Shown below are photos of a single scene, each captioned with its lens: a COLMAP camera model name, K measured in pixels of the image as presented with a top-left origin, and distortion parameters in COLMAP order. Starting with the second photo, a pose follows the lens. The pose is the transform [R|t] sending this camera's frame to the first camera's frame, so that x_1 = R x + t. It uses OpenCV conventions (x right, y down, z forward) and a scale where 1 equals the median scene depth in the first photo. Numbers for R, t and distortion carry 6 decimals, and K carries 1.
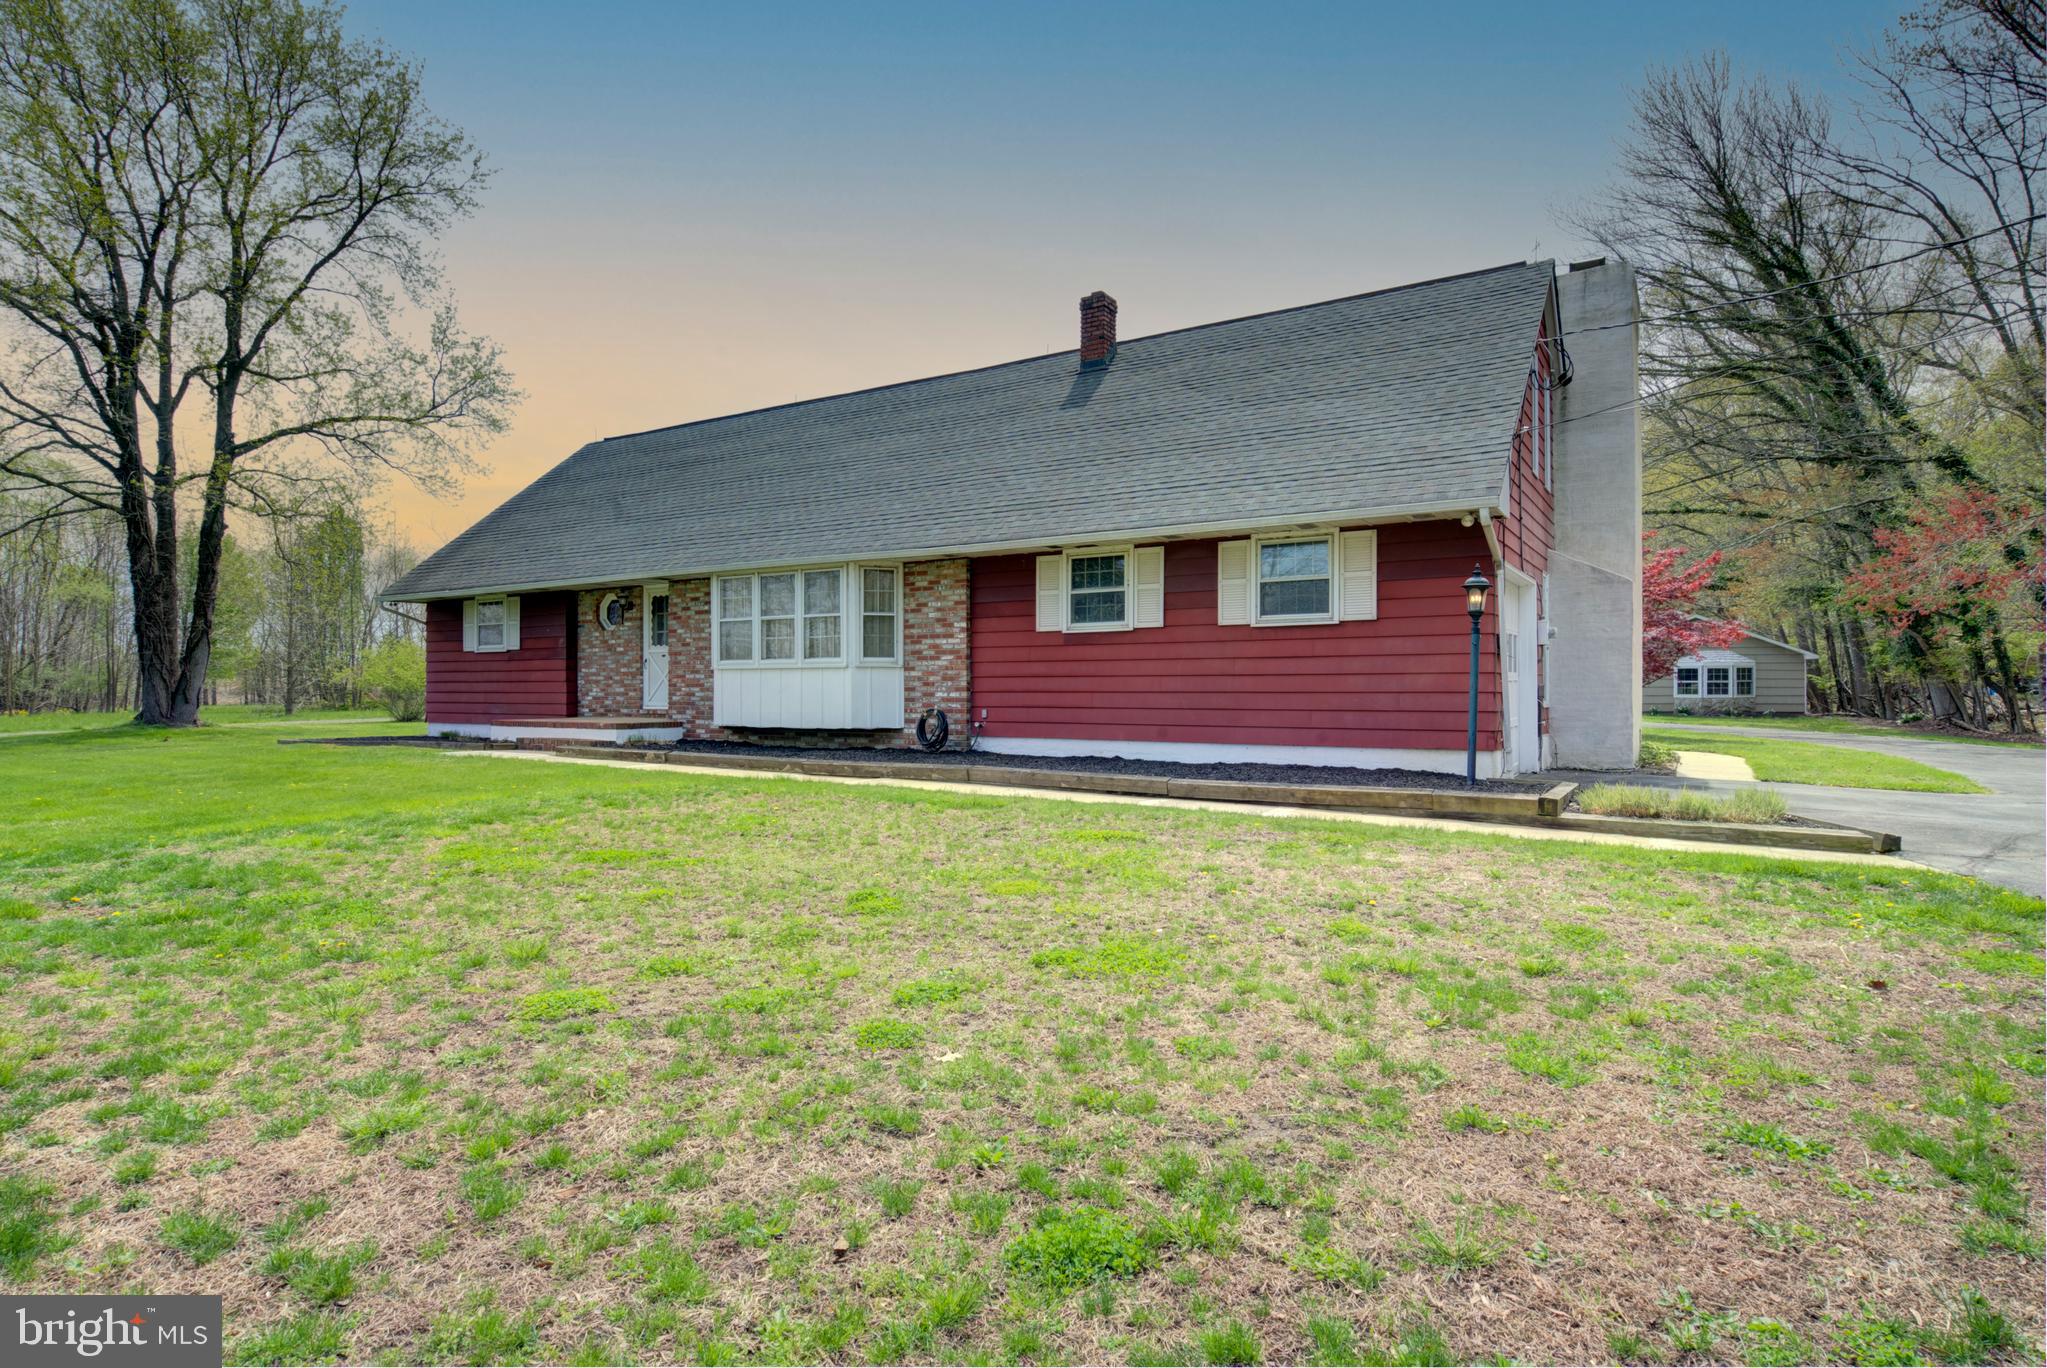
lens RADIAL K [[1068.5, 0, 1023.5], [0, 1068.5, 684.0], [0, 0, 1]] dist [0.023514, -0.000201]
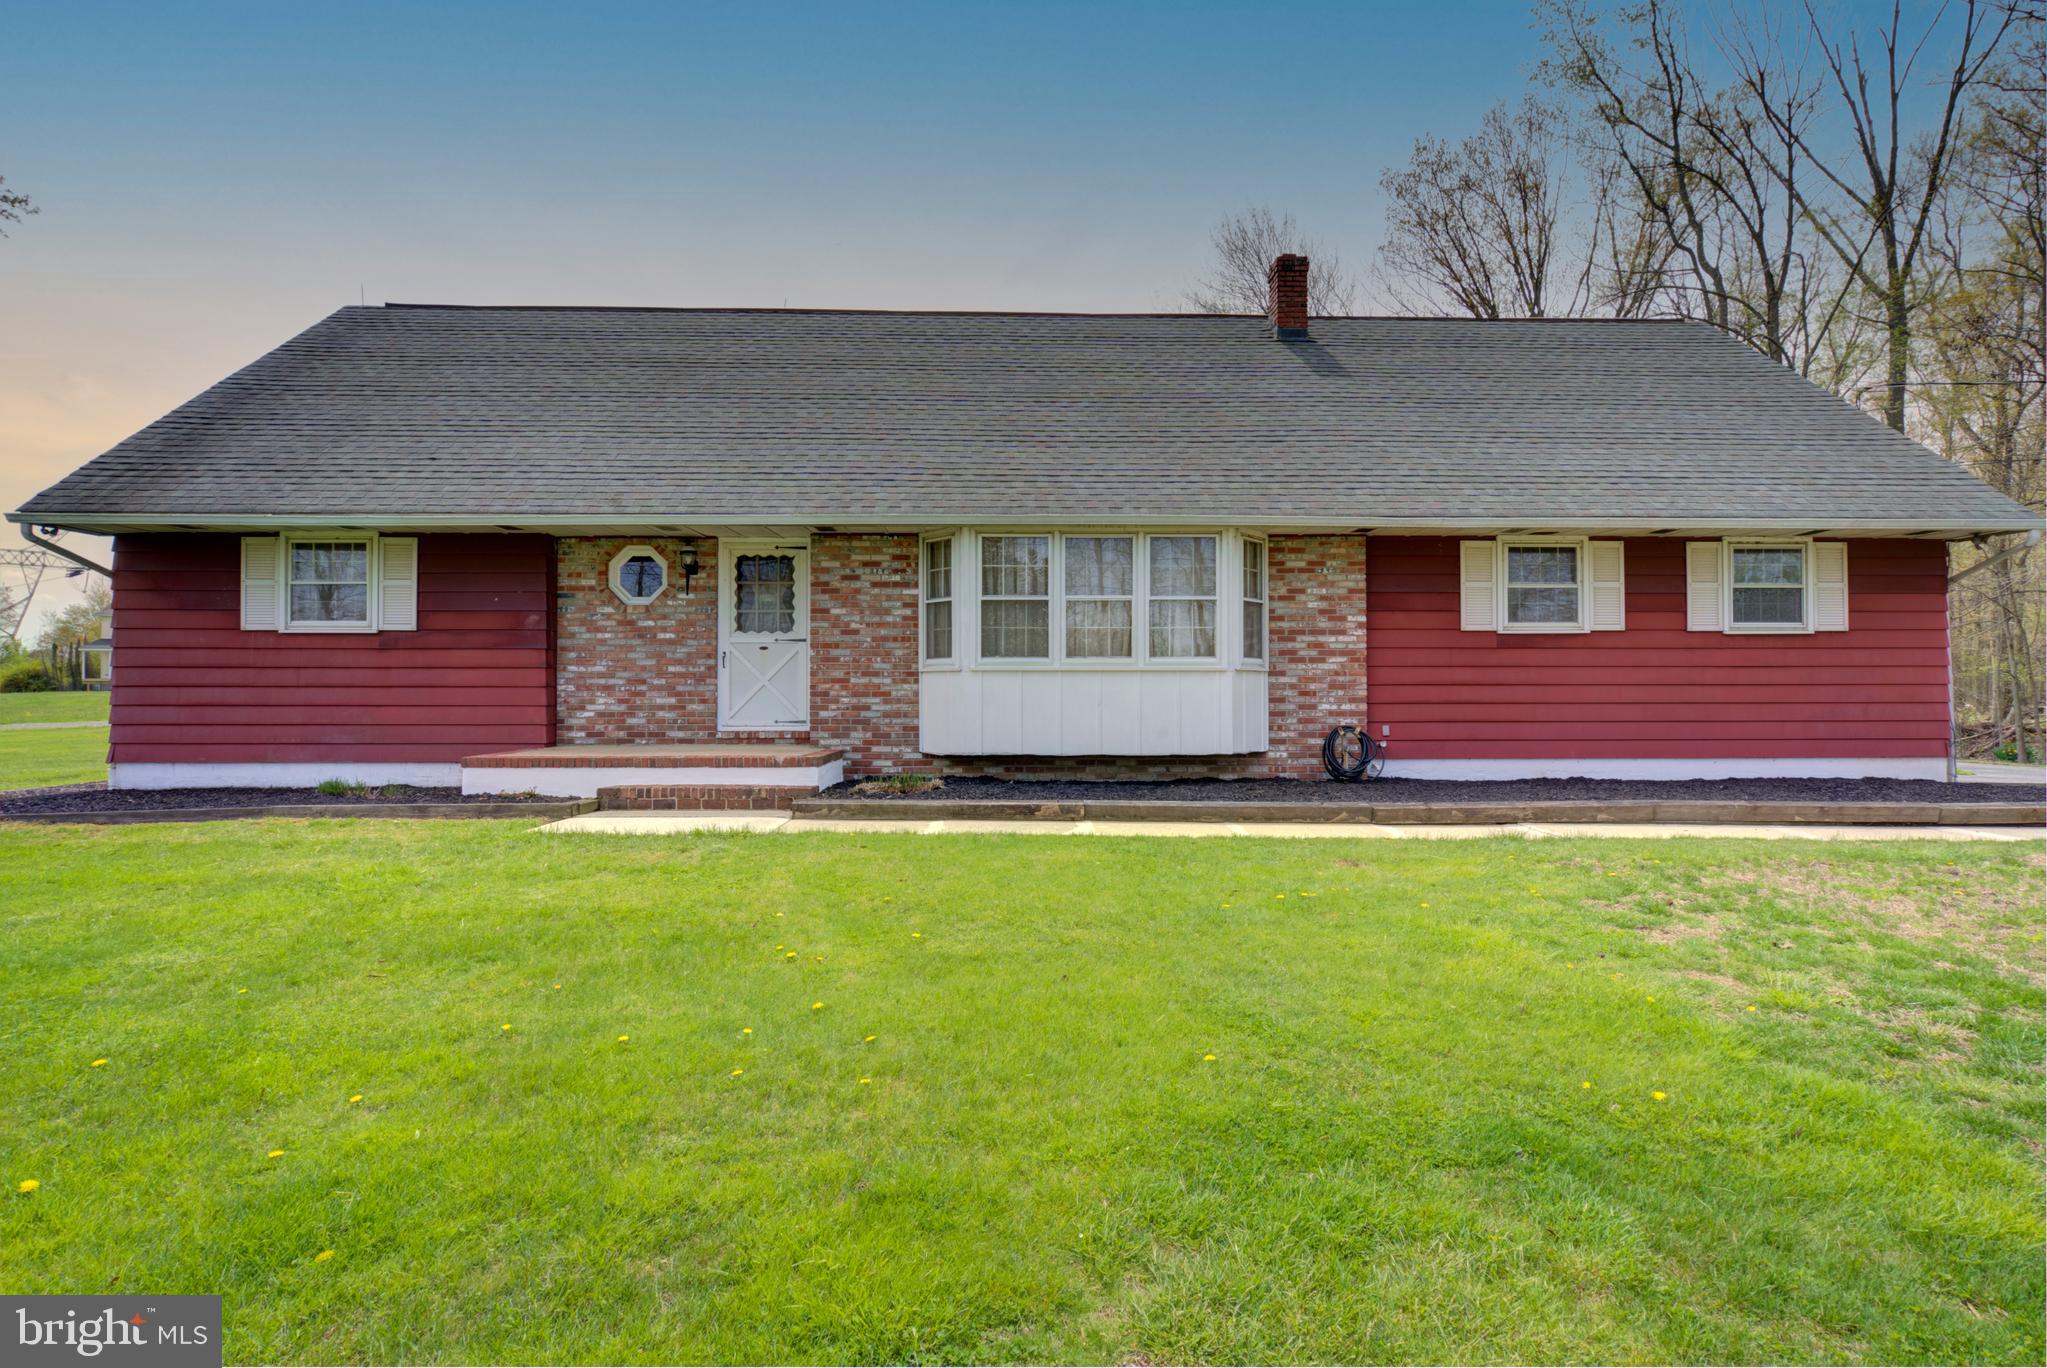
lens RADIAL K [[955.3, 0, 1024.5], [0, 955.3, 679.4], [0, 0, 1]] dist [0.001867, -0.000644]
pose [[0.833683, 0.006781, 0.552202, -0.642960], [-0.002875, 0.999964, -0.007939, -0.003921], [-0.552236, 0.005031, 0.833672, 0.532900]]
